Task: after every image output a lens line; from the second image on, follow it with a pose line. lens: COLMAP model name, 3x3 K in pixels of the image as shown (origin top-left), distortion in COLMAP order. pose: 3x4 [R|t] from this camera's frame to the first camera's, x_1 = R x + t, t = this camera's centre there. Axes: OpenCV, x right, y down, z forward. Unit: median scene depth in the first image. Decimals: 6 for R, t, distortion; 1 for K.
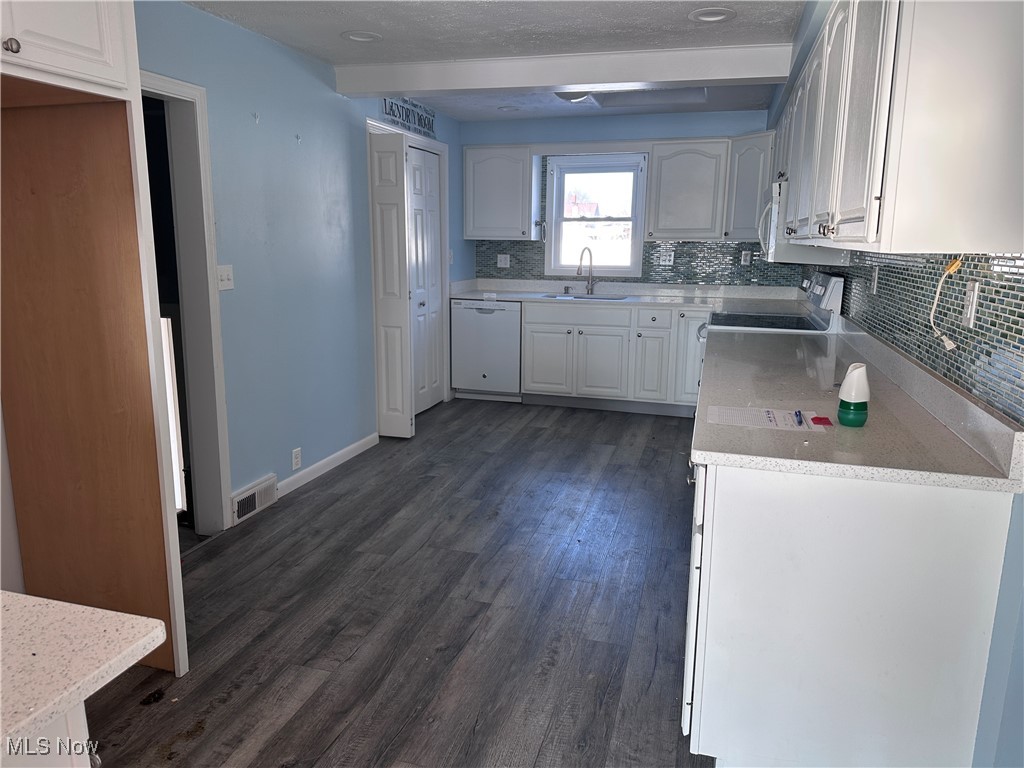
lens RADIAL K [[713.9, 0, 511.3], [0, 713.9, 381.6], [0, 0, 1]] dist [0.076731, -0.090084]
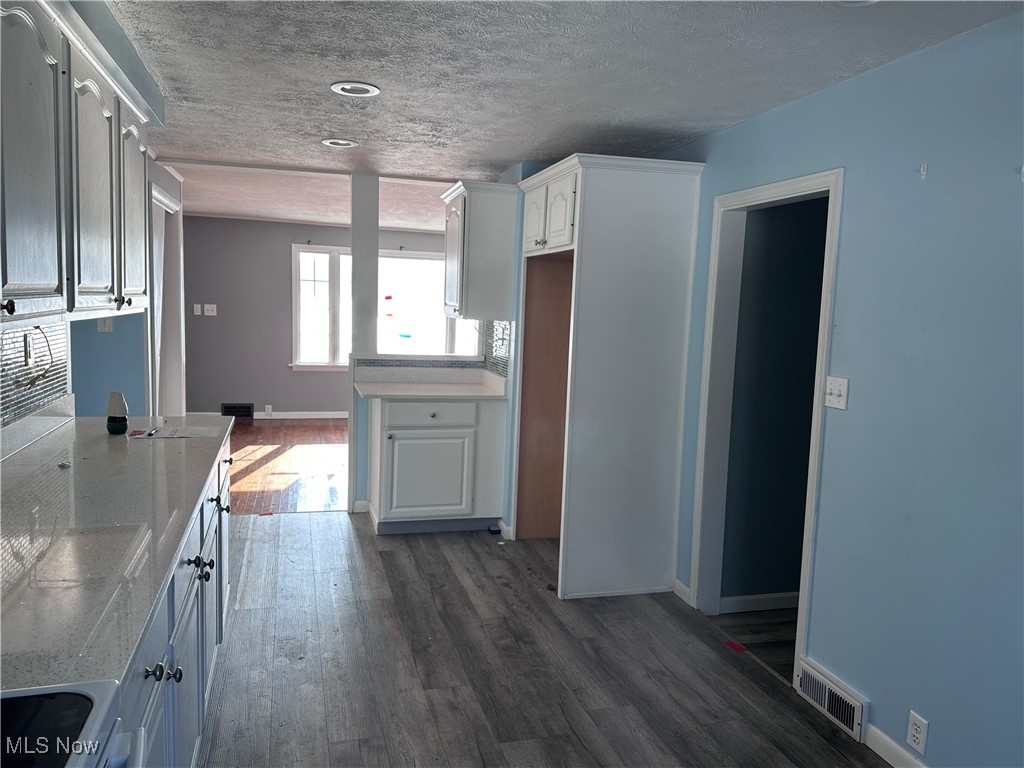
lens RADIAL K [[751.0, 0, 510.9], [0, 751.0, 383.6], [0, 0, 1]] dist [-0.003239, -0.003906]
pose [[-0.848010, 0.017480, -0.529691, 0.420319], [-0.149980, 0.950685, 0.271484, -0.396357], [0.508315, 0.309664, -0.803569, 1.810778]]
